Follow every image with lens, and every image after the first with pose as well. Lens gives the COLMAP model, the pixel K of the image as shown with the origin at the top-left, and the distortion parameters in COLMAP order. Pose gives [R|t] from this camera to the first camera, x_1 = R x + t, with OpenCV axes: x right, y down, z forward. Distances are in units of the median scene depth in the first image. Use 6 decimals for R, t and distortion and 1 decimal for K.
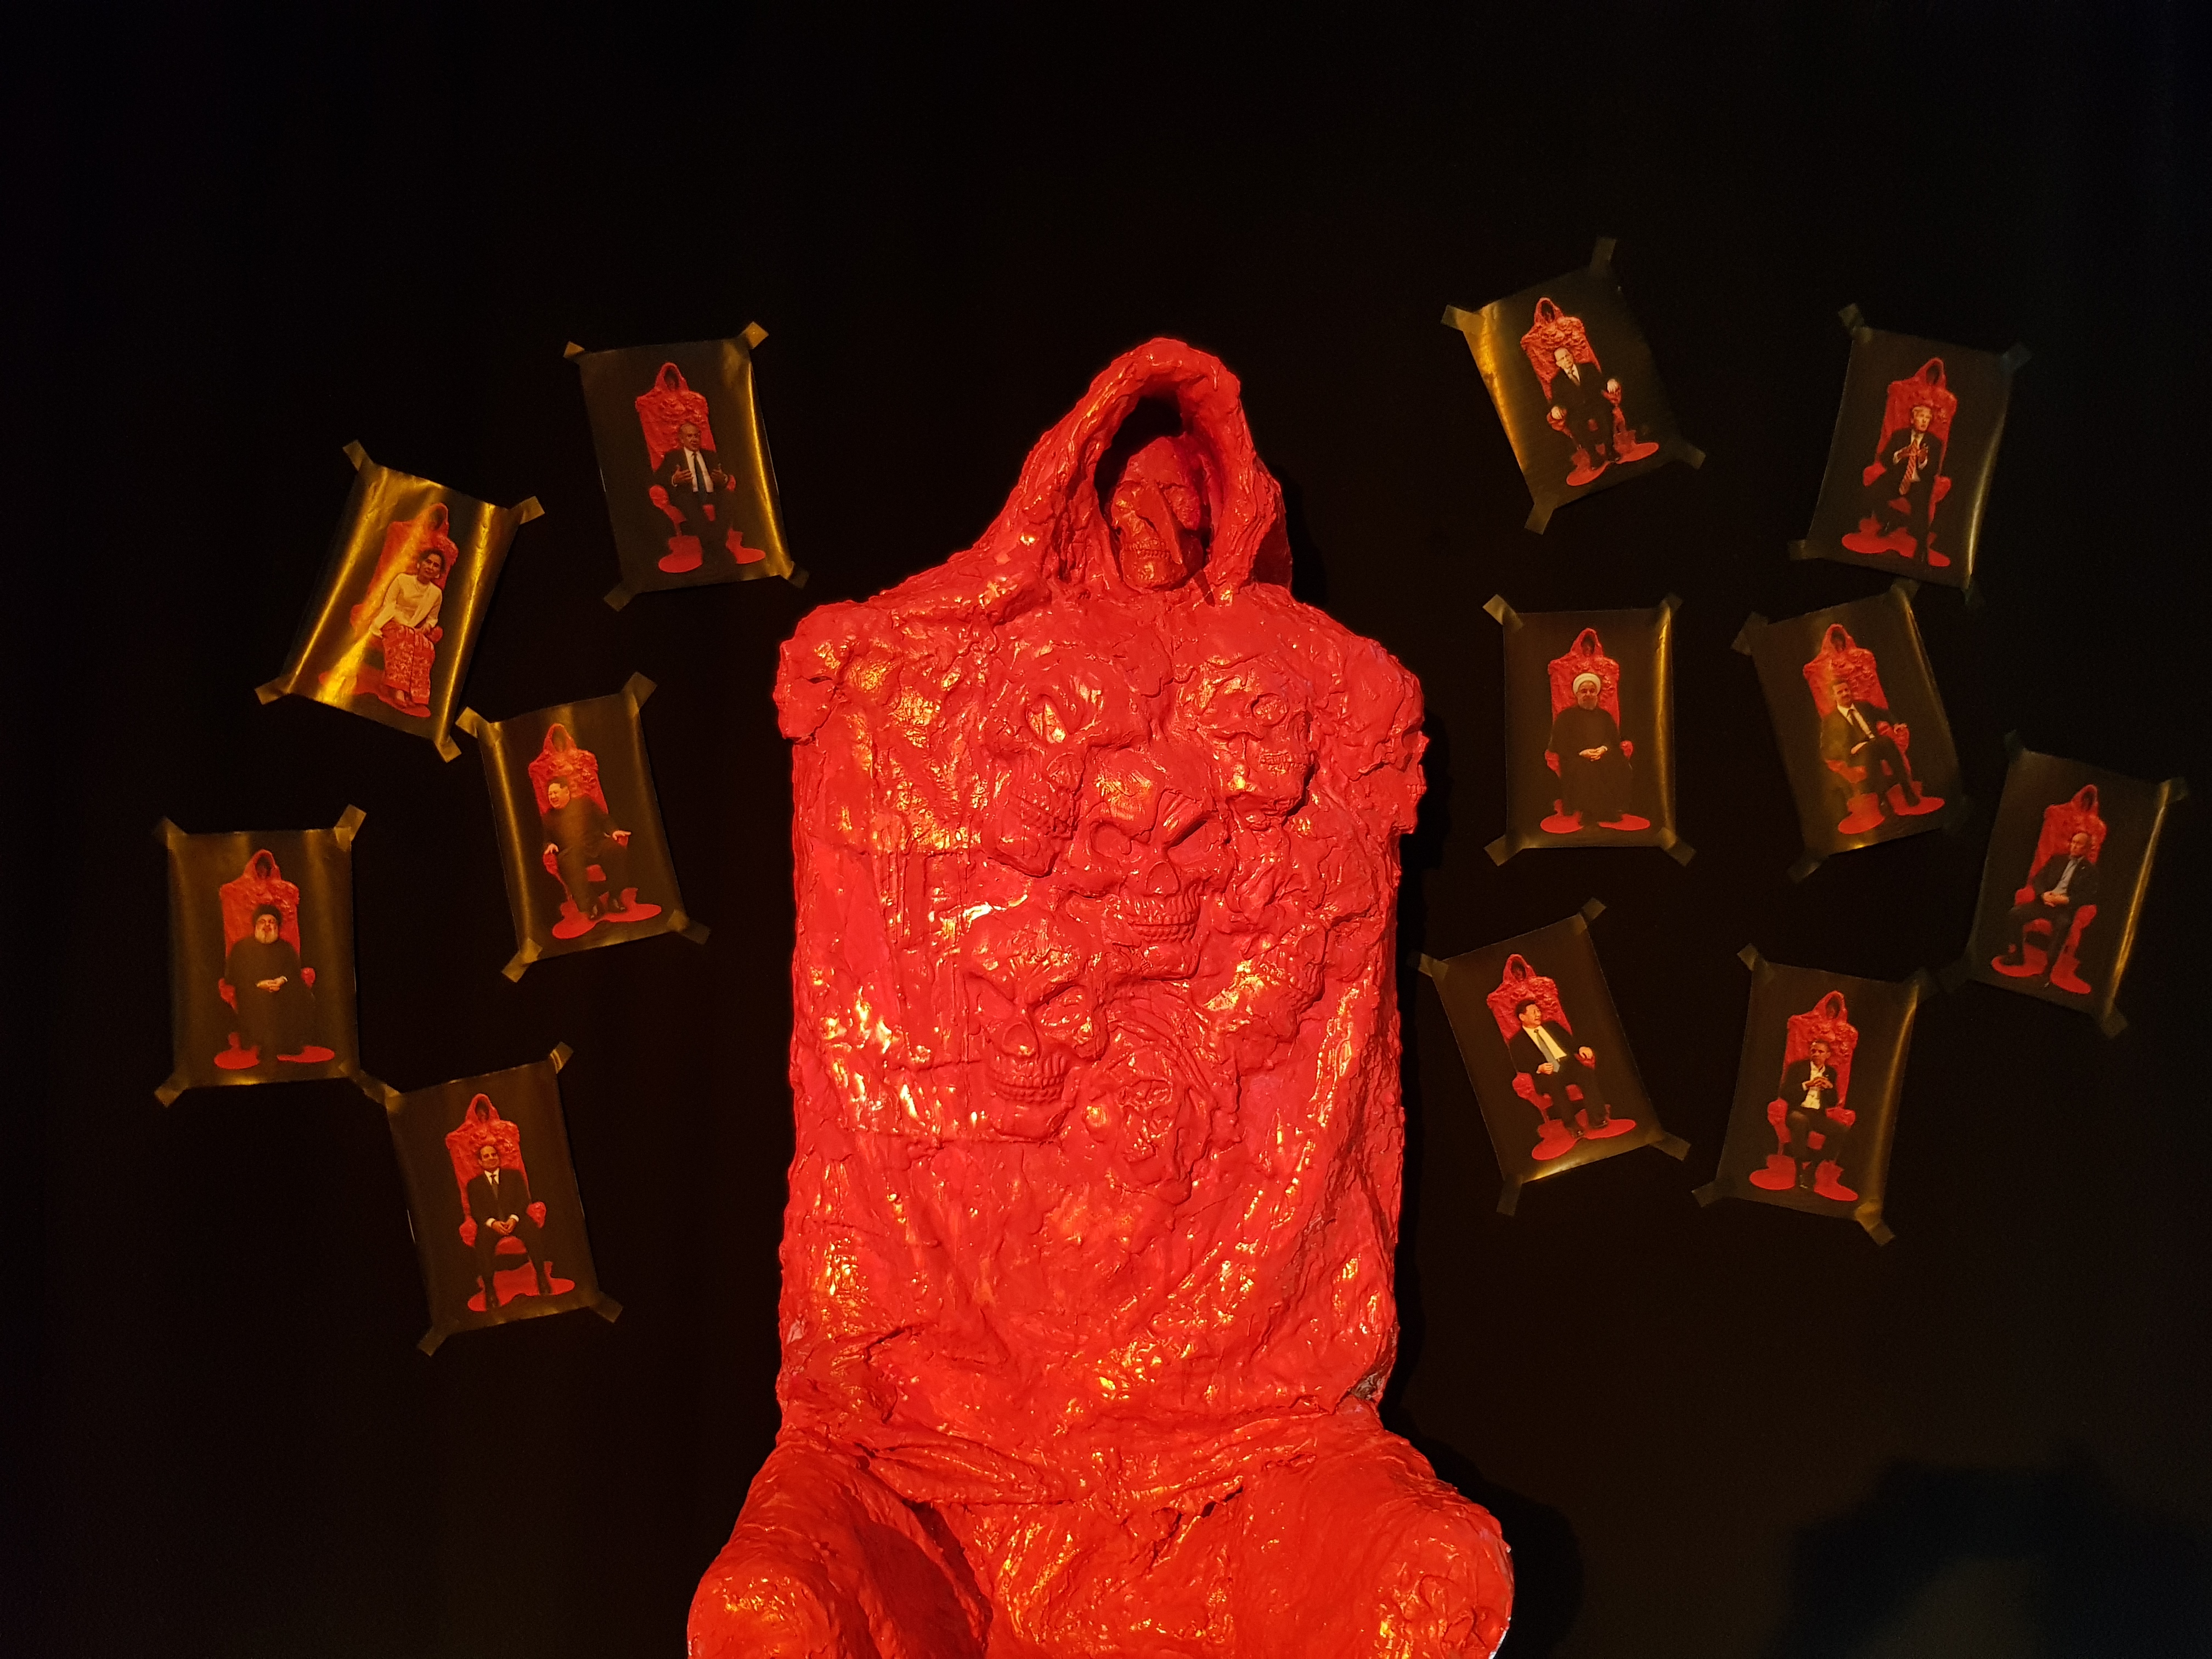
lens RADIAL K [[1721.6, 0, 1110.4], [0, 1721.6, 842.5], [0, 0, 1]] dist [0.080229, -0.180424]
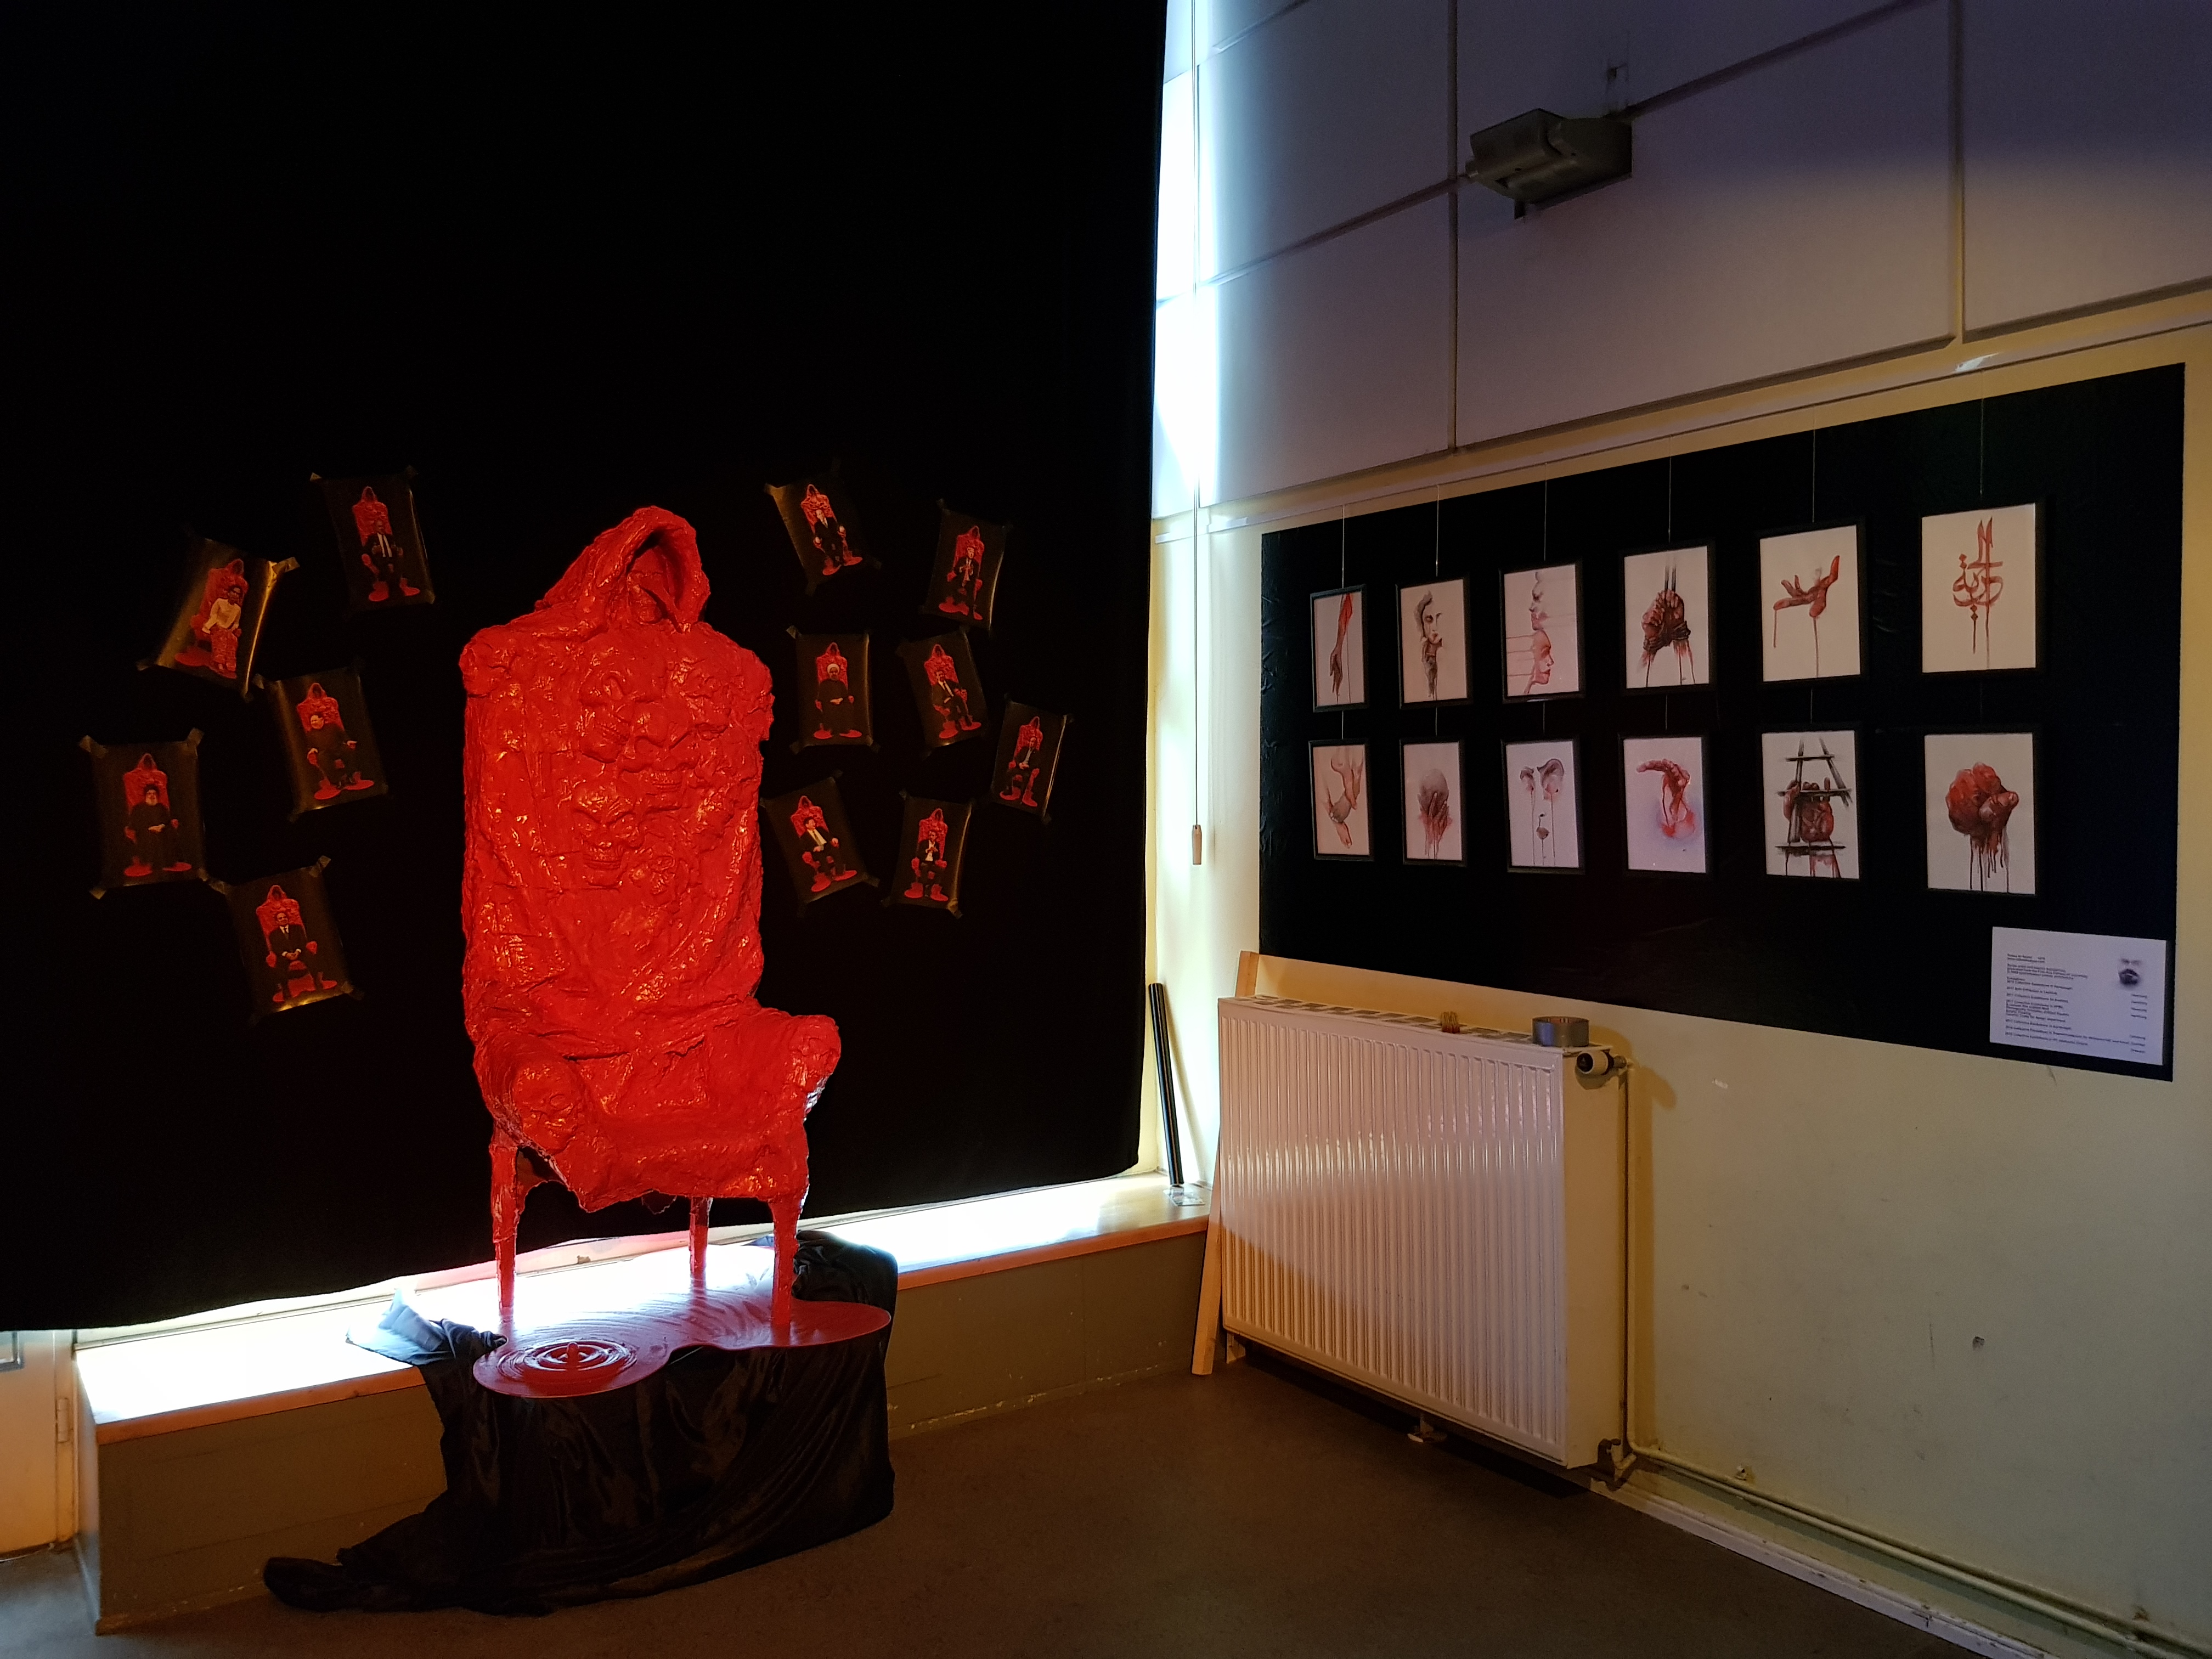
lens RADIAL K [[1721.6, 0, 1110.4], [0, 1721.6, 842.5], [0, 0, 1]] dist [0.080229, -0.180424]
pose [[0.844770, -0.039410, 0.533676, -0.595610], [0.000779, 0.997374, 0.072419, -0.032302], [-0.535129, -0.060762, 0.842582, -1.017253]]
